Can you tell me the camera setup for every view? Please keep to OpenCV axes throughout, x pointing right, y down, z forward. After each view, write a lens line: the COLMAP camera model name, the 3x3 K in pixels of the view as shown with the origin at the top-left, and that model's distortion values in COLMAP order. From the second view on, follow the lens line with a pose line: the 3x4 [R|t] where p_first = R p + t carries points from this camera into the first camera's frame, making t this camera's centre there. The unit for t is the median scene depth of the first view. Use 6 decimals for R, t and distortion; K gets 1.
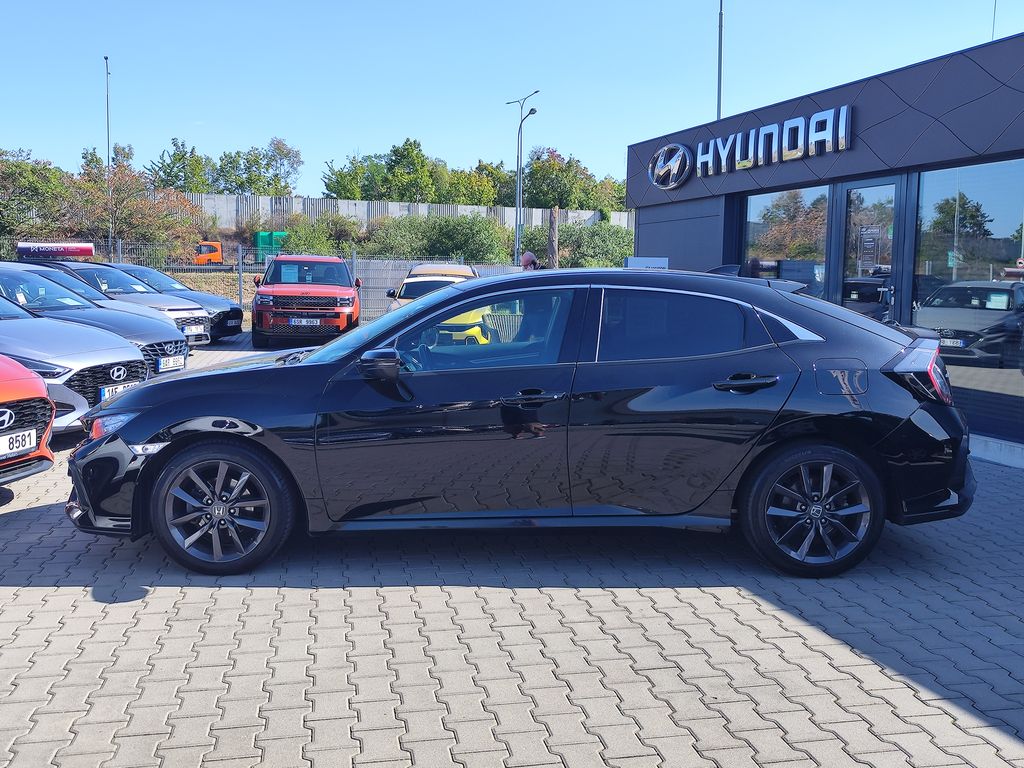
lens RADIAL K [[1018.2, 0, 512.4], [0, 1018.2, 383.5], [0, 0, 1]] dist [-0.004145, 0.000000]
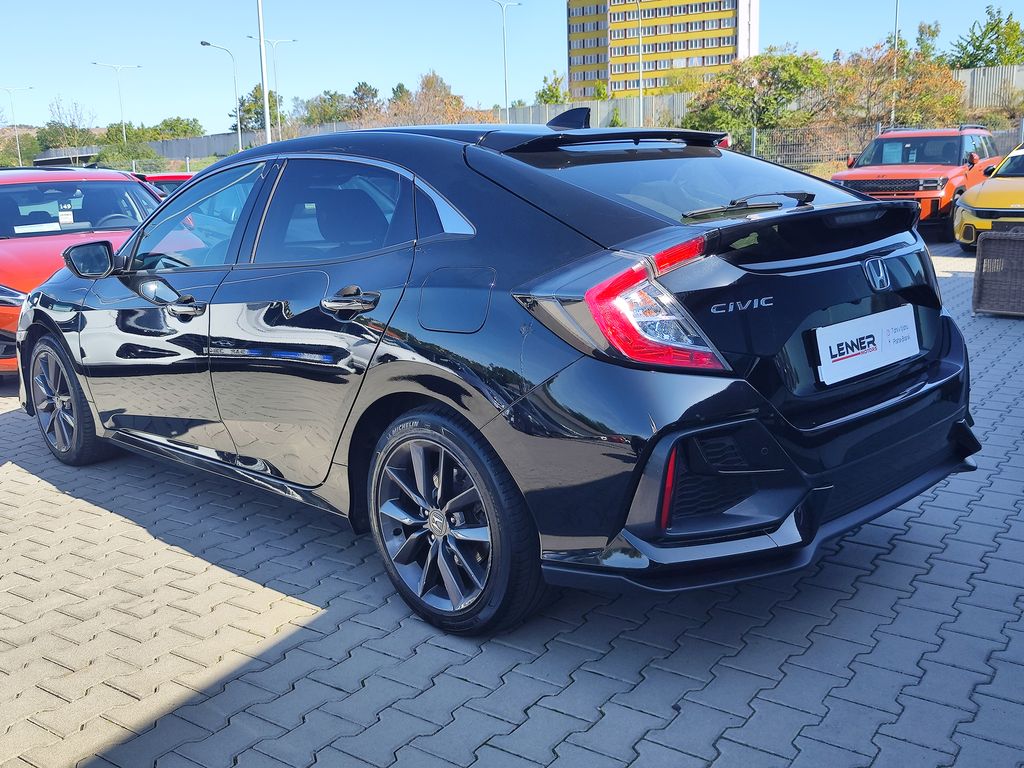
lens RADIAL K [[1018.2, 0, 514.3], [0, 1018.2, 386.7], [0, 0, 1]] dist [-0.004145, 0.000000]
pose [[0.674751, 0.106627, -0.730303, 0.208593], [-0.027872, 0.992484, 0.119155, -0.006399], [0.737519, -0.060045, 0.672652, 0.179965]]
